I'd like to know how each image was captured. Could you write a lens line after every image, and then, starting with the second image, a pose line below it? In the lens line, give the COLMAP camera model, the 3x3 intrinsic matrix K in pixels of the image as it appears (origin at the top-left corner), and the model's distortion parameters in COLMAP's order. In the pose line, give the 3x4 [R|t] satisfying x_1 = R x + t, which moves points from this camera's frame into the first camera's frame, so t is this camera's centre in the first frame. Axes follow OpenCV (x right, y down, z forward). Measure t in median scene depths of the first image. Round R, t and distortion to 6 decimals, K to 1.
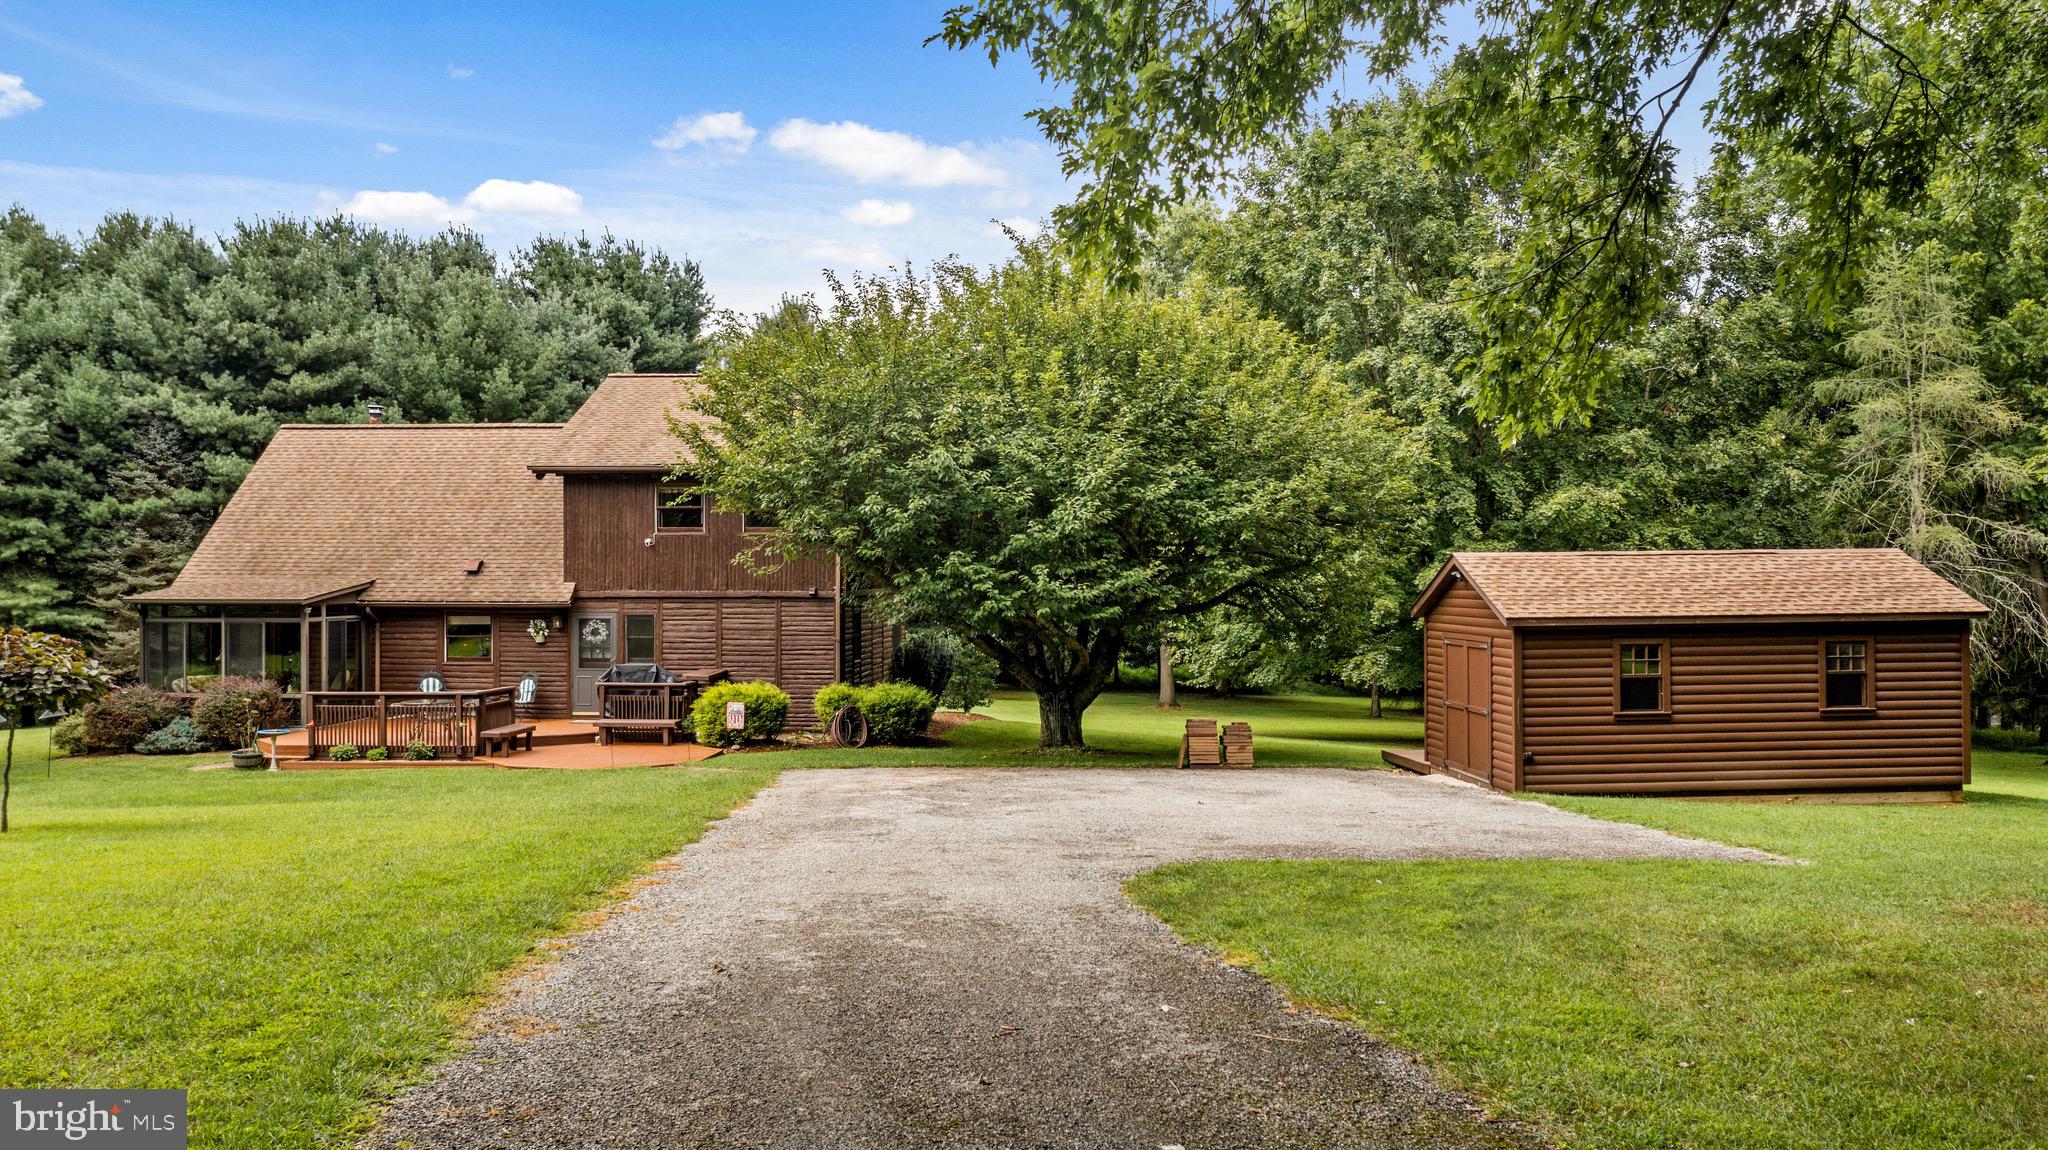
lens RADIAL K [[1620.8, 0, 1024.0], [0, 1620.8, 575.0], [0, 0, 1]] dist [-0.010498, -0.000115]
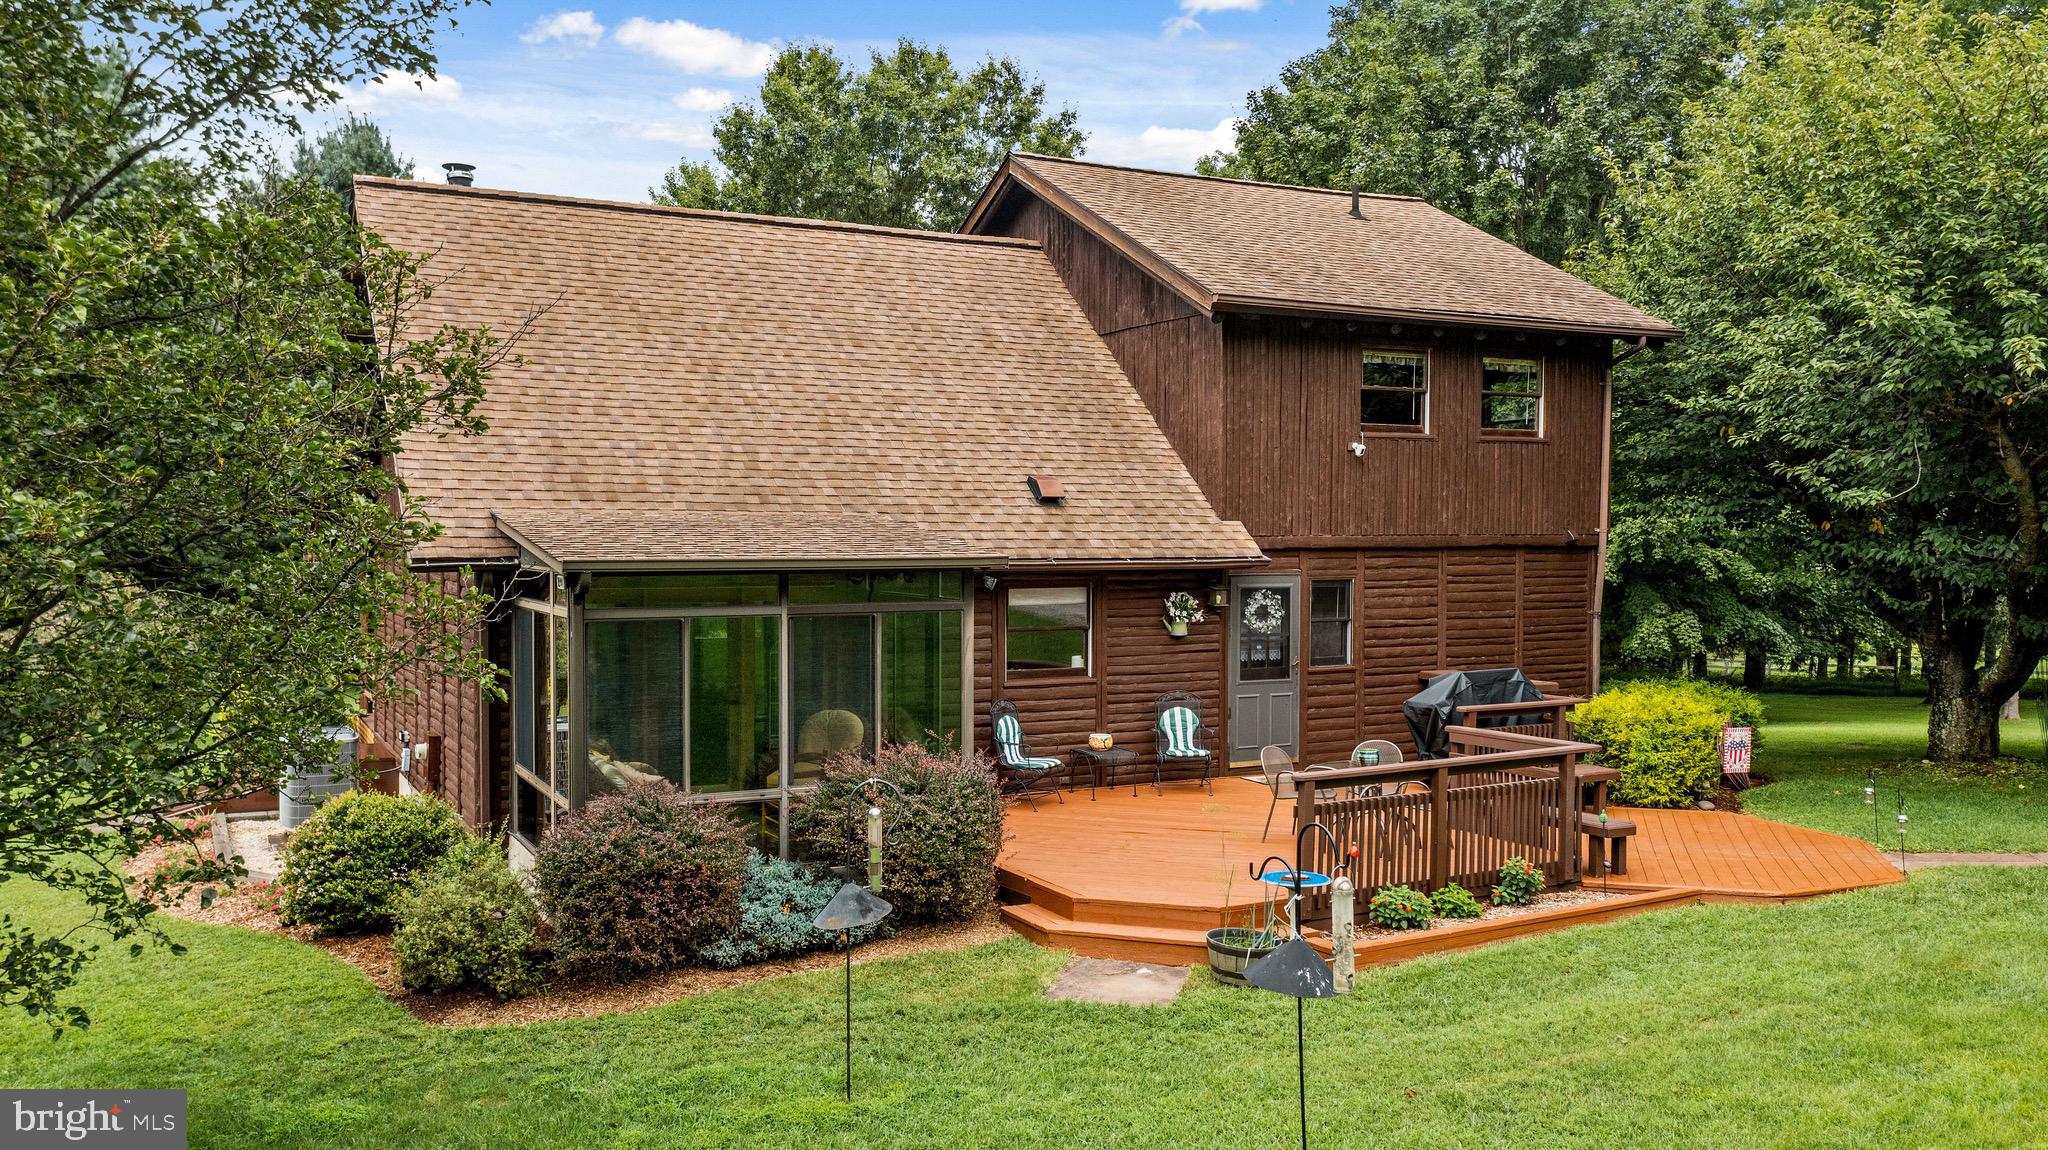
lens RADIAL K [[1636.3, 0, 1028.0], [0, 1636.3, 573.6], [0, 0, 1]] dist [-0.004088, 0.008604]
pose [[0.840402, -0.014159, 0.541778, -0.619624], [-0.001793, 0.999581, 0.028904, 0.006384], [-0.541960, -0.025263, 0.840024, 0.574036]]
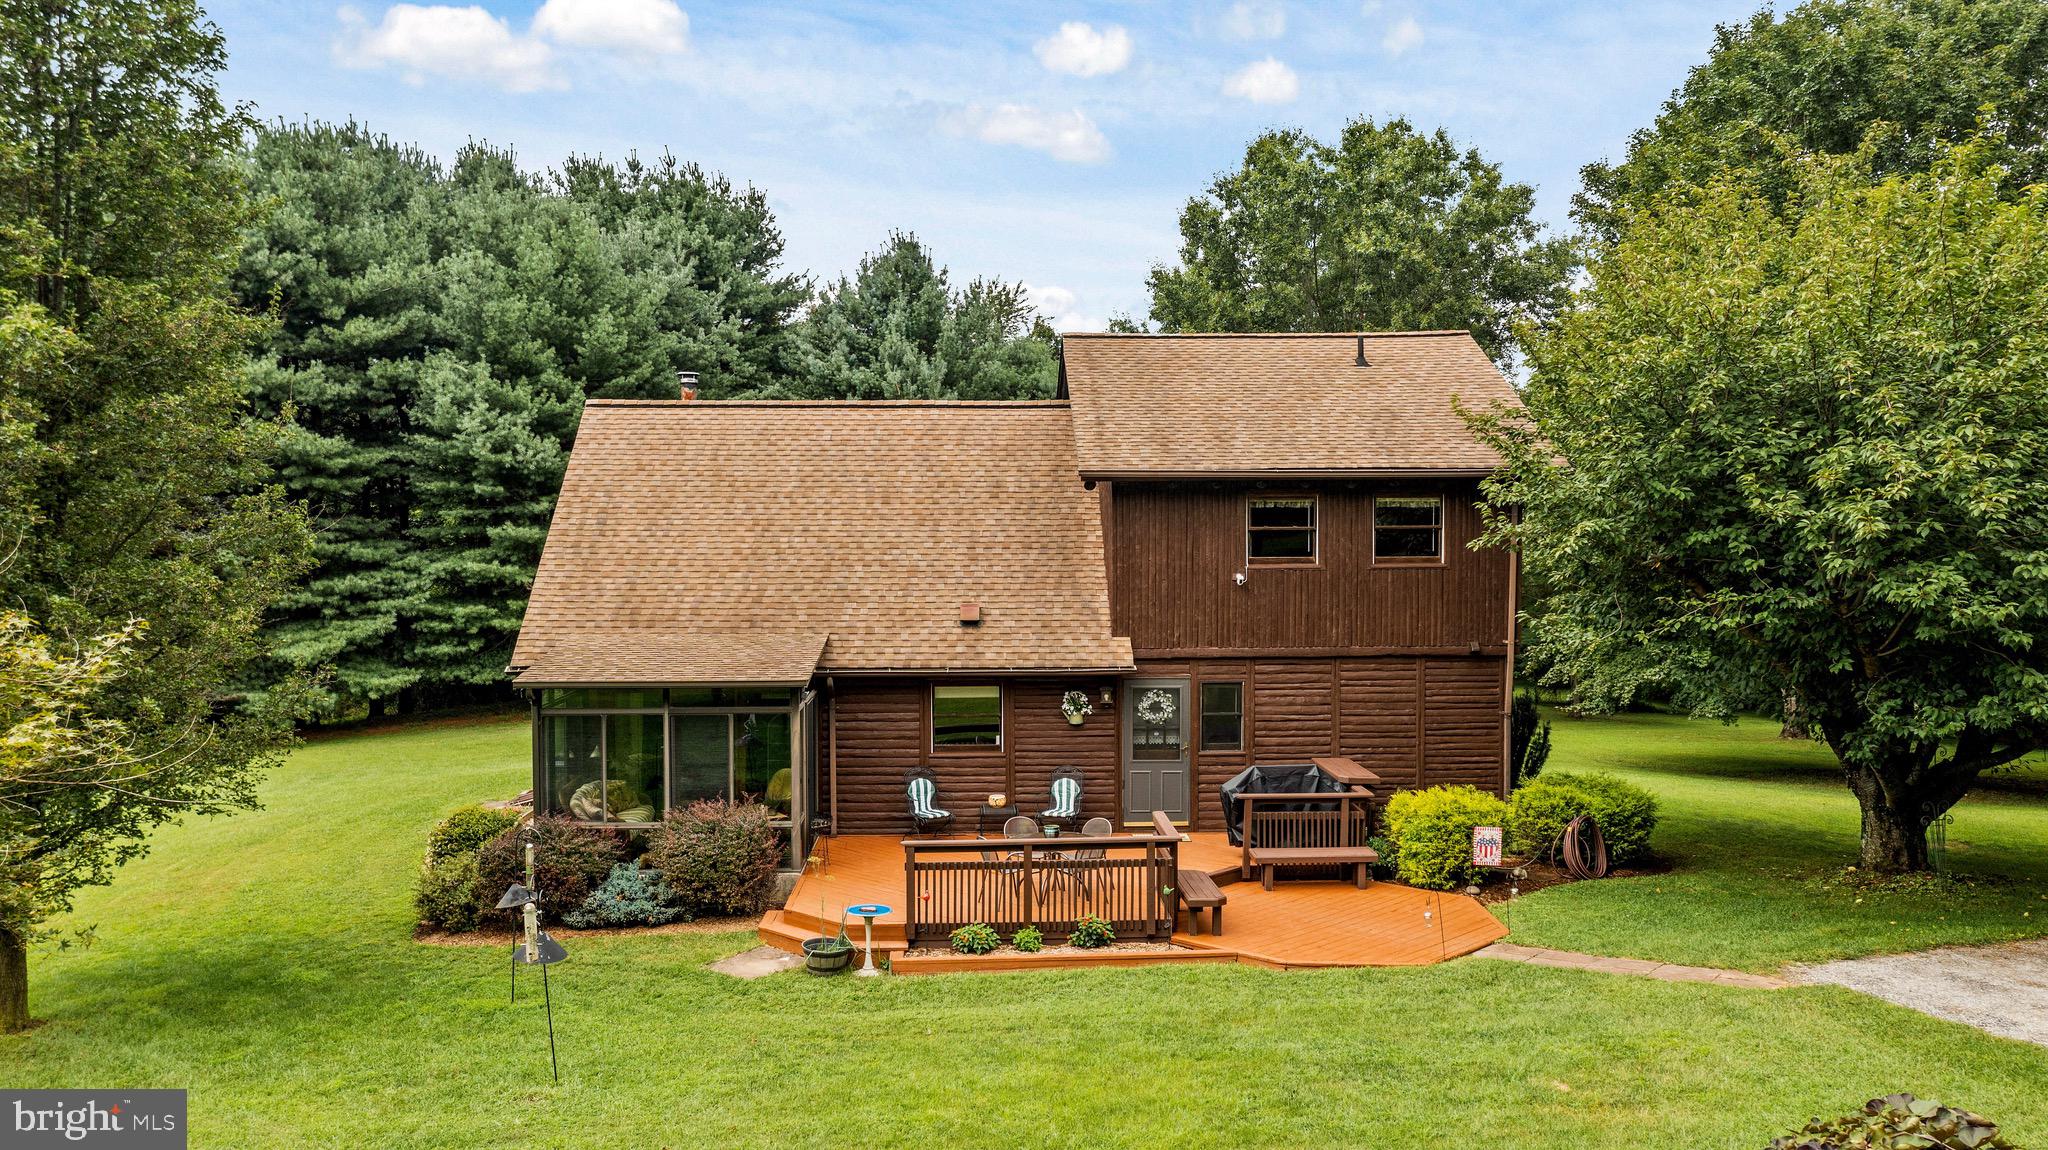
lens RADIAL K [[1620.8, 0, 1024.0], [0, 1620.8, 575.0], [0, 0, 1]] dist [-0.010498, -0.000115]
pose [[0.992948, -0.006903, 0.118350, -0.397877], [0.002989, 0.999444, 0.033217, -0.044504], [-0.118513, -0.032629, 0.992416, 0.311408]]
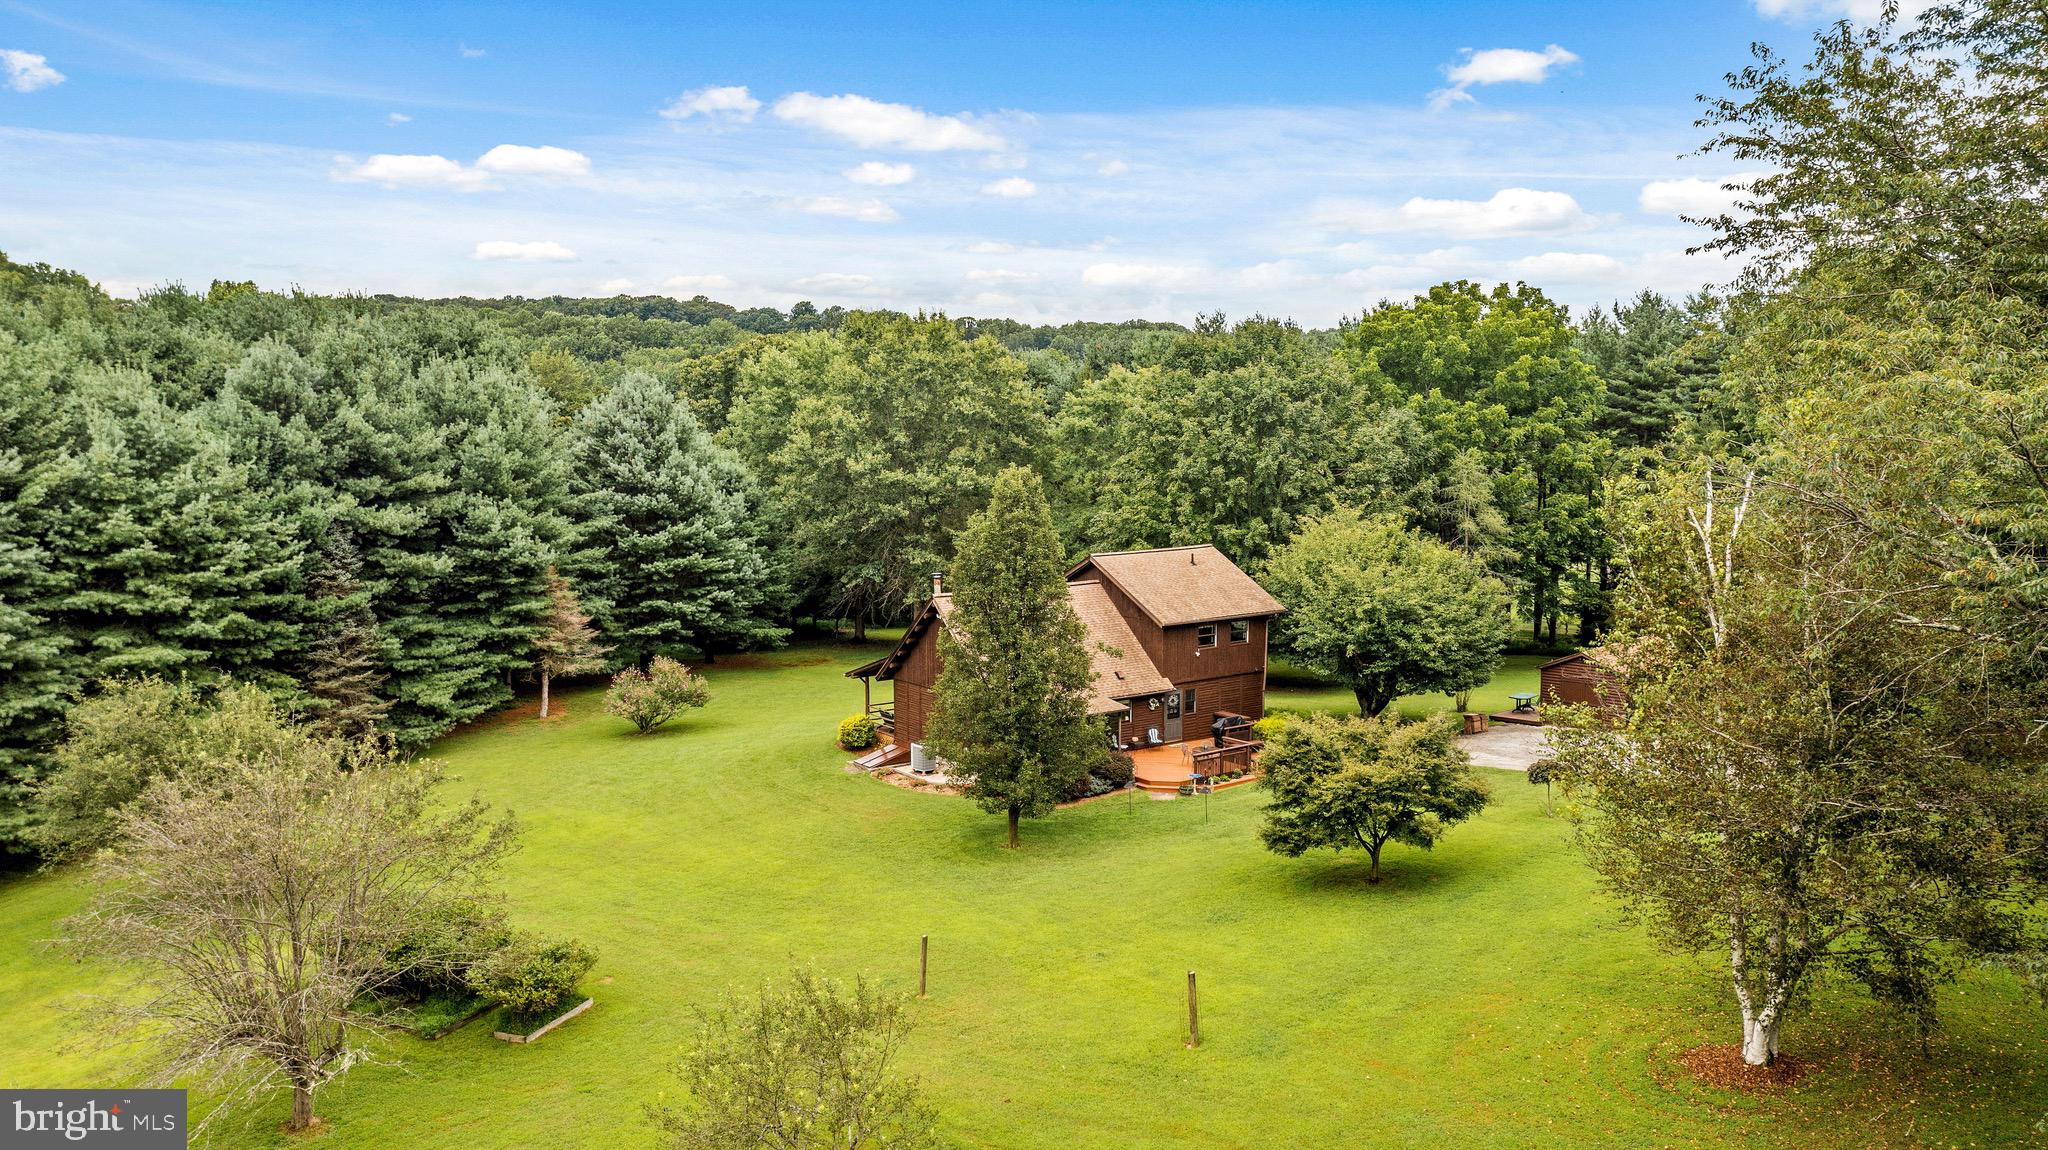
lens RADIAL K [[1620.8, 0, 1024.0], [0, 1620.8, 575.0], [0, 0, 1]] dist [-0.010498, -0.000115]
pose [[0.758879, -0.078766, 0.646451, -1.674104], [0.010485, 0.994008, 0.108805, -0.338078], [-0.651147, -0.075792, 0.755157, -0.384946]]
